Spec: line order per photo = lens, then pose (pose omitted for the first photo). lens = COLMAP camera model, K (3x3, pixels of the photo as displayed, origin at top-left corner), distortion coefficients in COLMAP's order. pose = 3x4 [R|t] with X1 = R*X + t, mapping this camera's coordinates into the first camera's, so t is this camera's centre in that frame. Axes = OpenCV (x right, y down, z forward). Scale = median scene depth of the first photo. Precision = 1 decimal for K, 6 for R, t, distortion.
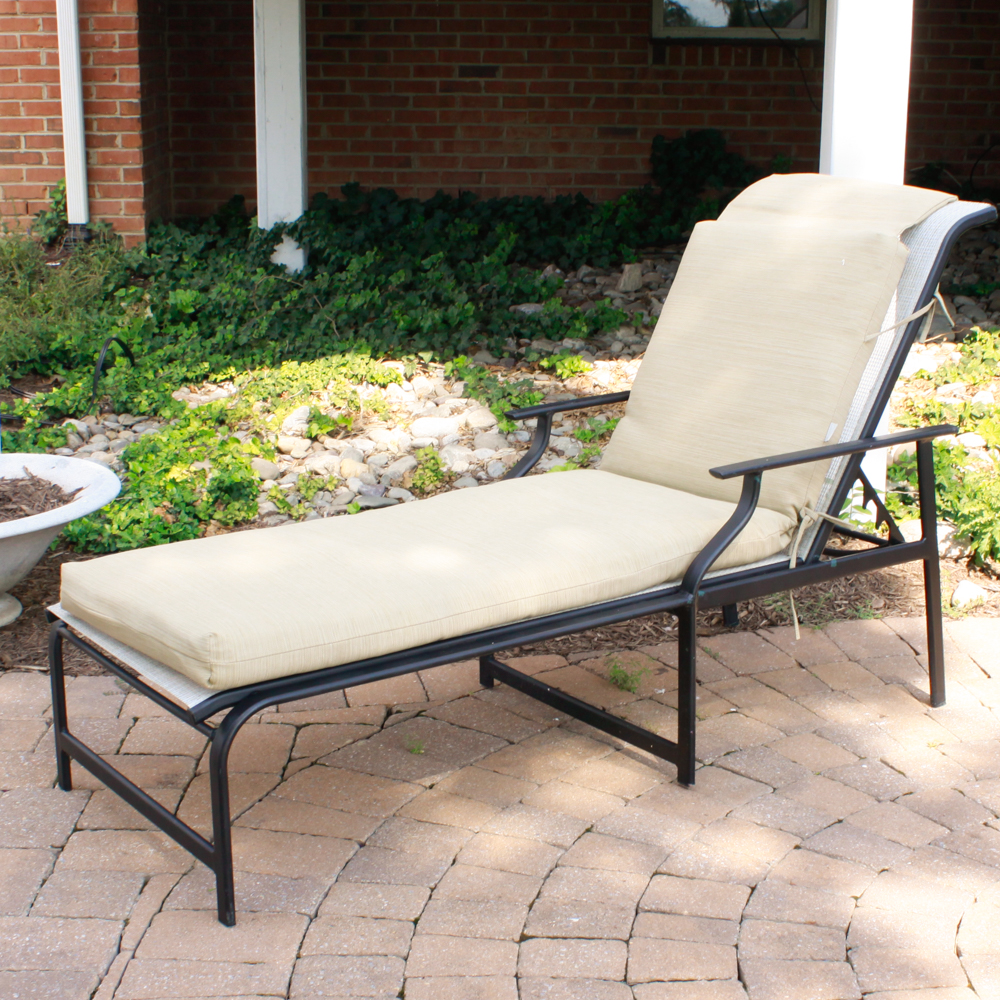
lens RADIAL K [[1840.5, 0, 526.4], [0, 1840.5, 501.4], [0, 0, 1]] dist [-0.157002, 0.038332]
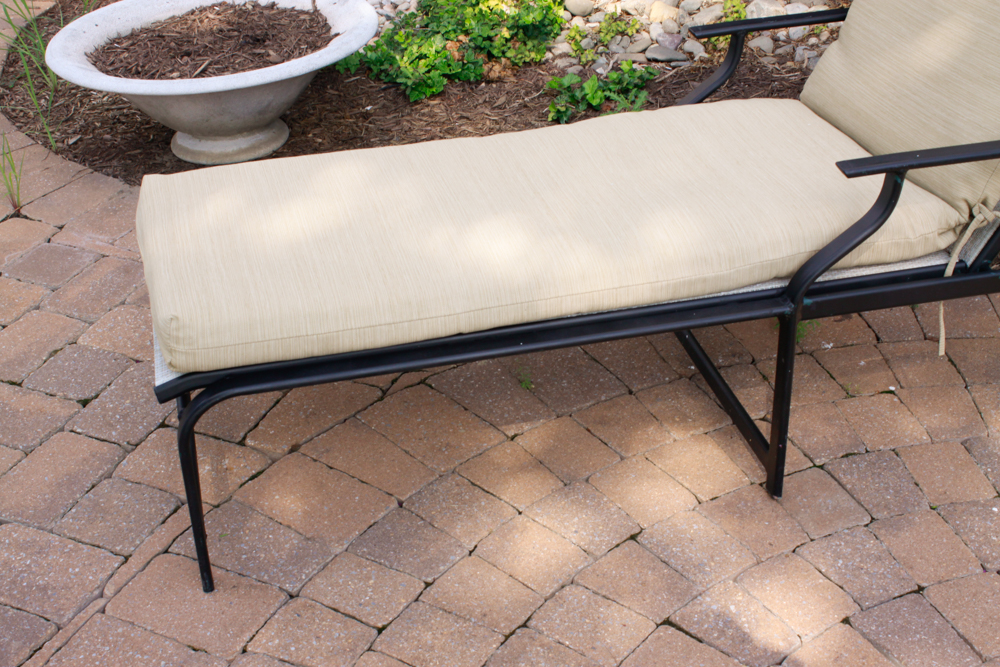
lens RADIAL K [[1405.4, 0, 497.6], [0, 1405.4, 348.2], [0, 0, 1]] dist [-0.078302, 0.190655]
pose [[0.921646, 0.186665, -0.340184, 0.145176], [-0.075098, 0.945921, 0.315585, -0.096382], [0.380696, -0.265311, 0.885822, 0.279022]]
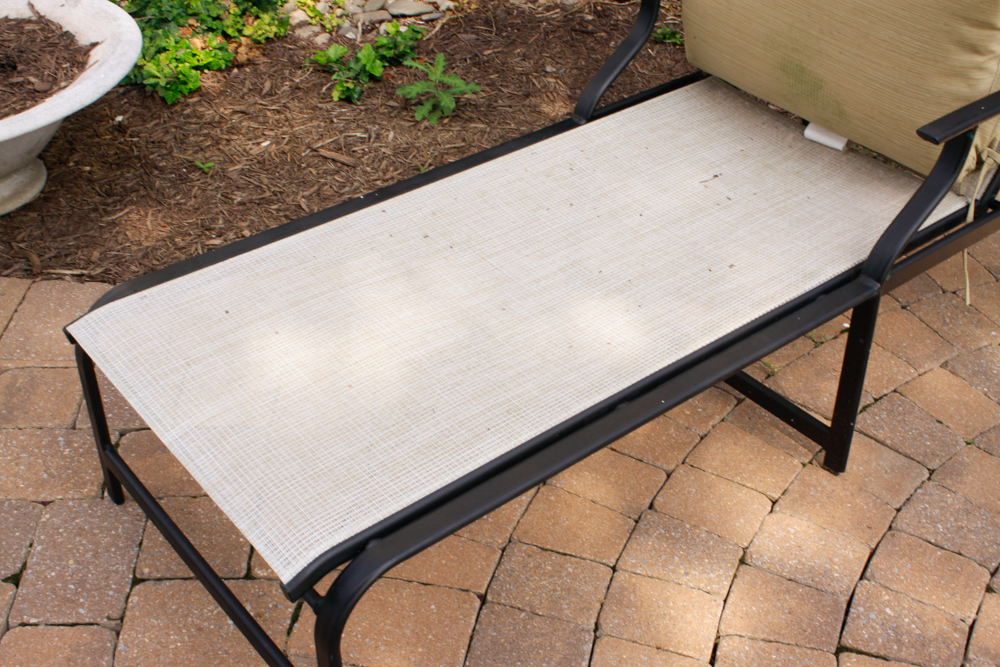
lens RADIAL K [[1260.6, 0, 500.0], [0, 1260.6, 333.5], [0, 0, 1]] dist [-0.067494, 0.091847]
pose [[0.998931, -0.019506, 0.041920, -0.076630], [0.002086, 0.924745, 0.380582, -0.107561], [-0.046188, -0.380088, 0.923797, 0.375793]]
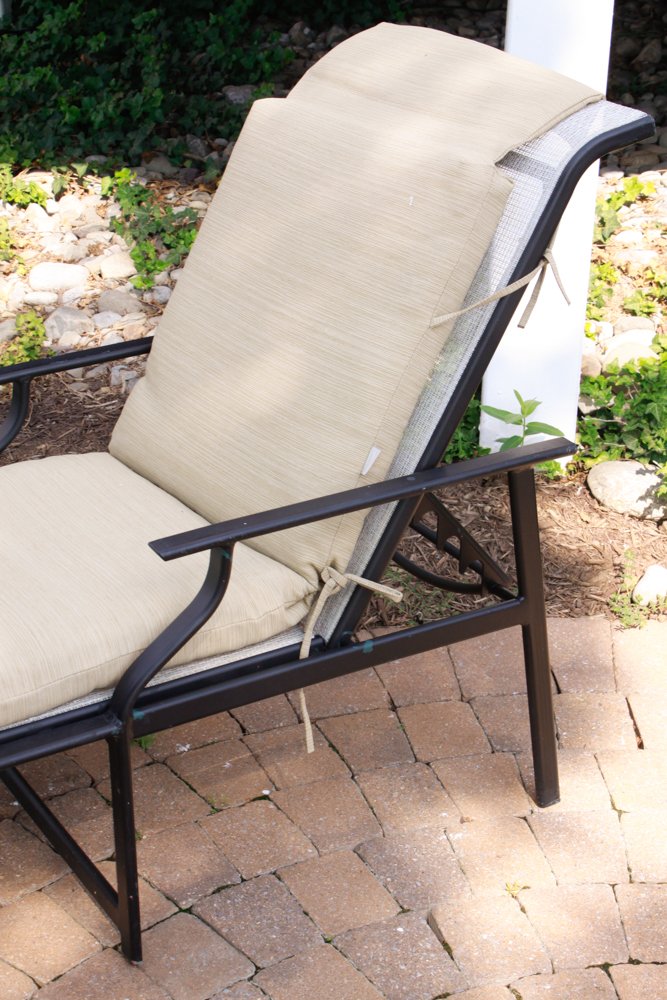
lens RADIAL K [[1802.3, 0, 351.6], [0, 1802.3, 500.6], [0, 0, 1]] dist [-0.009714, 0.179803]
pose [[0.997321, 0.042899, -0.059246, 0.163143], [-0.030991, 0.981490, 0.188988, -0.122825], [0.066256, -0.186645, 0.980191, 0.277165]]
